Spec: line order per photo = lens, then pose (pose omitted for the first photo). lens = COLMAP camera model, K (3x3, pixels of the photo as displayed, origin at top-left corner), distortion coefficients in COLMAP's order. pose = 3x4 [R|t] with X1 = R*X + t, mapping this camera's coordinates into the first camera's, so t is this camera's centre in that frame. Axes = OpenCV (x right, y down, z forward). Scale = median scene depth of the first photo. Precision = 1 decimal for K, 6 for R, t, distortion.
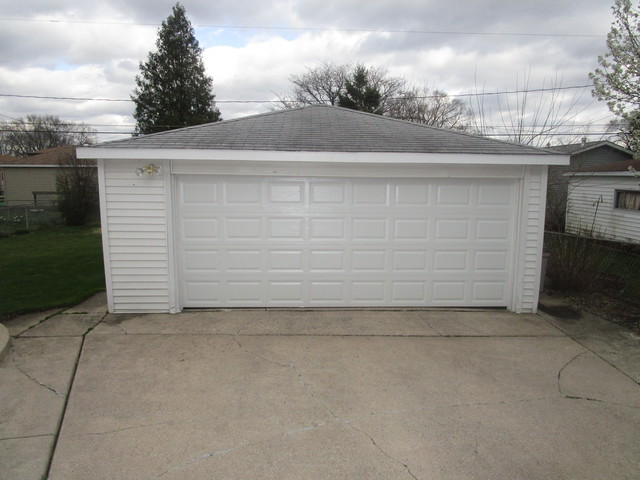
lens RADIAL K [[447.3, 0, 320.0], [0, 447.3, 240.0], [0, 0, 1]] dist [-0.022816, 0.001710]
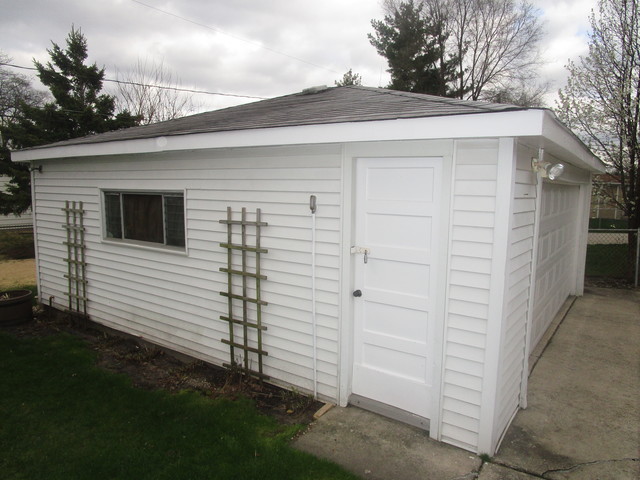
lens RADIAL K [[447.3, 0, 320.0], [0, 447.3, 240.0], [0, 0, 1]] dist [-0.022816, 0.001710]
pose [[0.599316, -0.095262, 0.794824, -0.306135], [0.102419, 0.993859, 0.041890, -0.037140], [-0.793933, 0.056300, 0.605393, 0.269461]]
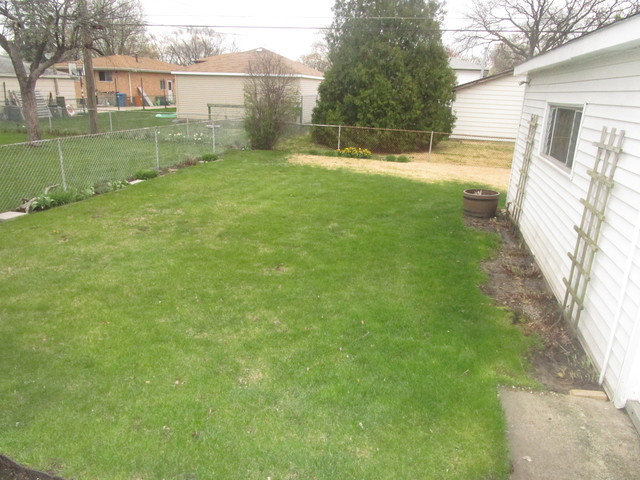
lens RADIAL K [[448.8, 0, 320.0], [0, 448.8, 240.0], [0, 0, 1]] dist [-0.058599, -0.000244]
pose [[0.958008, 0.114646, -0.262824, -0.218836], [-0.066250, 0.980290, 0.186124, -0.029287], [0.278982, -0.160896, 0.946722, 0.233839]]
